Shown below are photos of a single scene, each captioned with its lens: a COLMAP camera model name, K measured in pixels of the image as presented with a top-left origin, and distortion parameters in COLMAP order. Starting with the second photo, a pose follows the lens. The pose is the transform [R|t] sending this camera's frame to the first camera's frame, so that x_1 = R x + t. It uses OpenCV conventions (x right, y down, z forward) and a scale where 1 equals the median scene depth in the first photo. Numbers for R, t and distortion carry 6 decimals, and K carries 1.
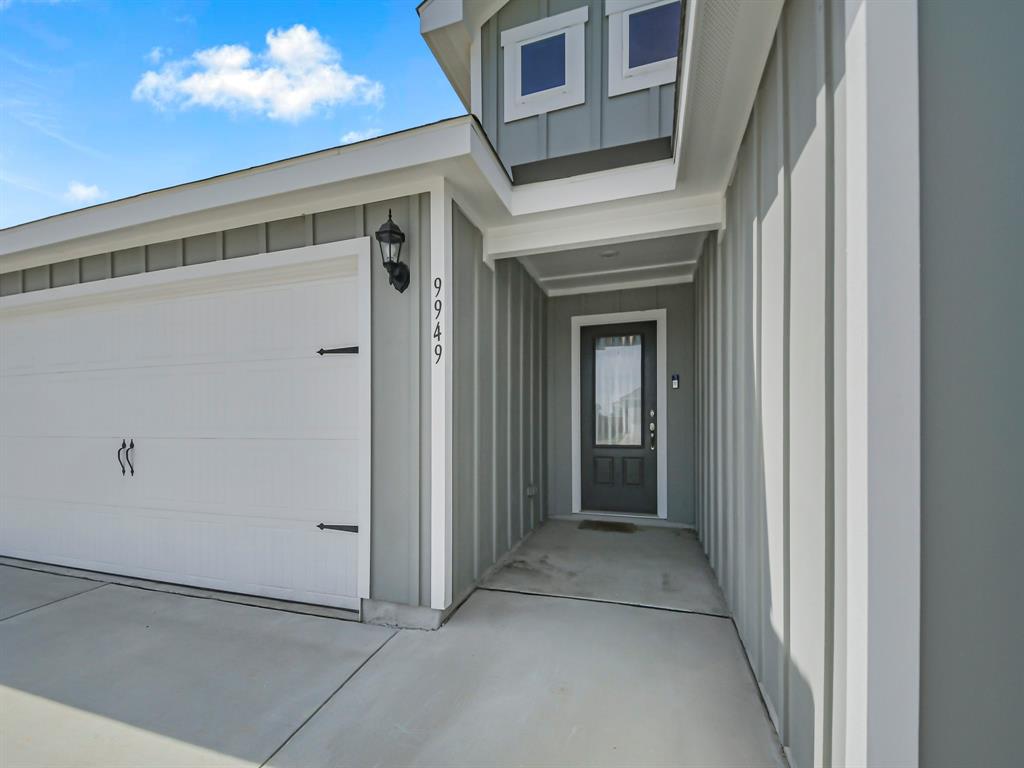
lens RADIAL K [[471.2, 0, 482.0], [0, 471.2, 410.6], [0, 0, 1]] dist [-0.000280, -0.000519]
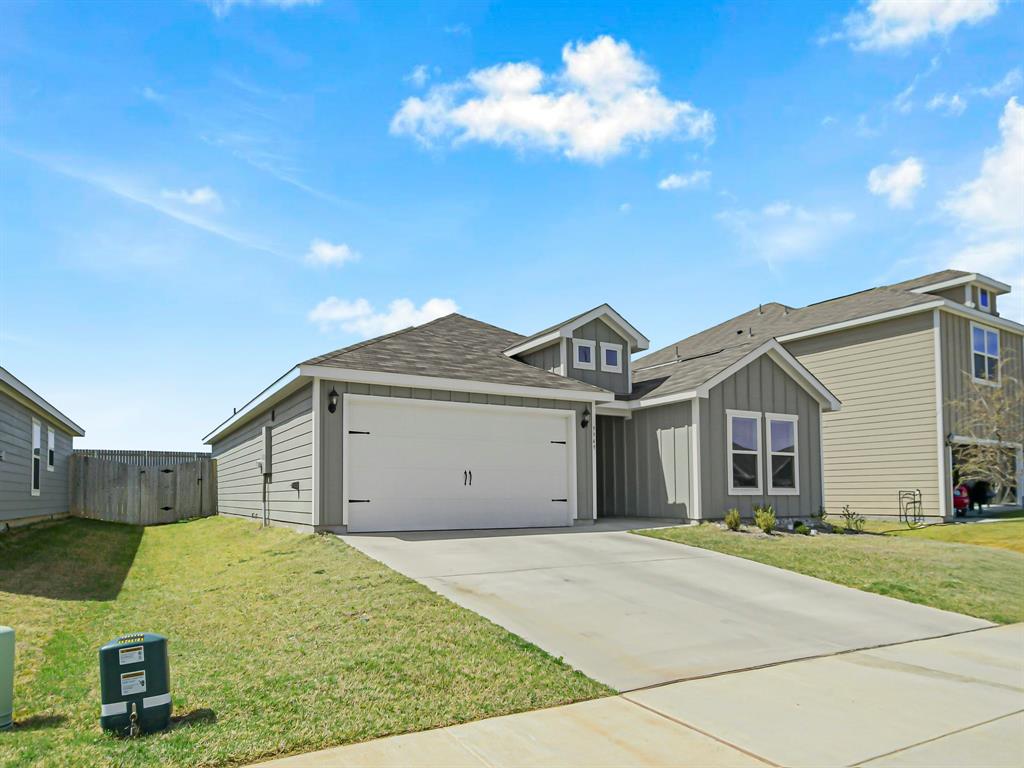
lens RADIAL K [[636.0, 0, 512.0], [0, 636.0, 384.0], [0, 0, 1]] dist [0.002329, 0.000490]
pose [[0.659810, 0.136189, 0.738988, -3.229563], [-0.021859, 0.986502, -0.162286, 0.158780], [-0.751115, 0.090925, 0.653880, -1.362639]]
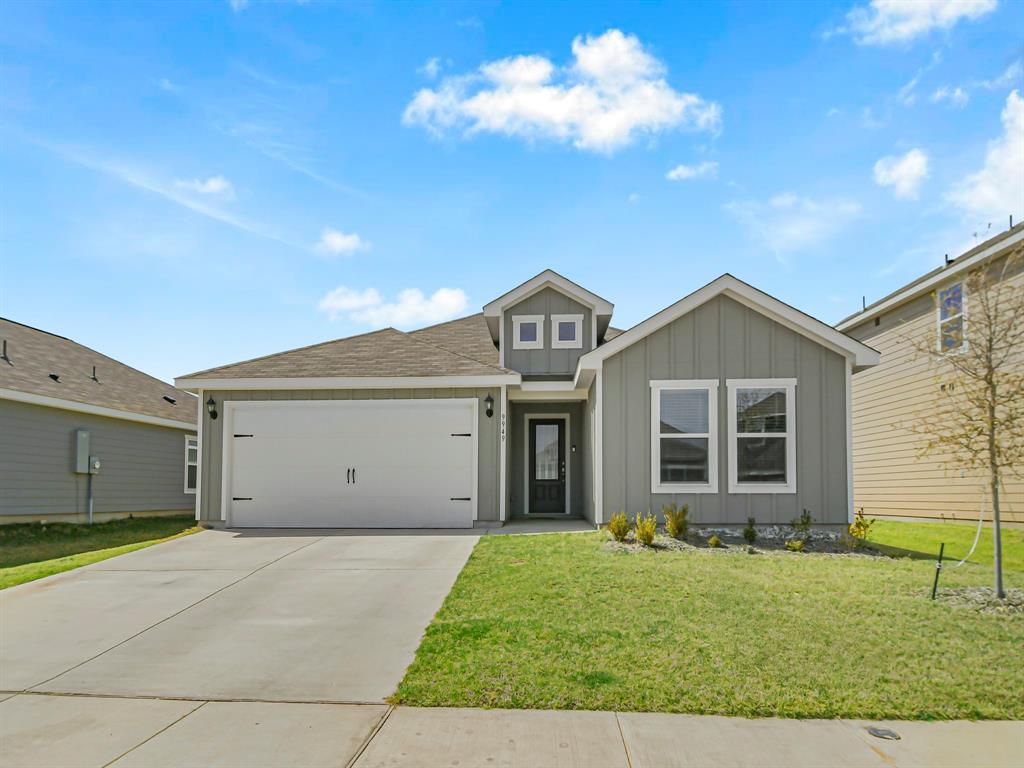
lens RADIAL K [[636.0, 0, 512.0], [0, 636.0, 384.0], [0, 0, 1]] dist [0.002329, 0.000490]
pose [[0.958277, 0.054731, 0.280552, -0.964999], [-0.012787, 0.988723, -0.149208, 0.117914], [-0.285554, 0.139395, 0.948171, -2.395701]]
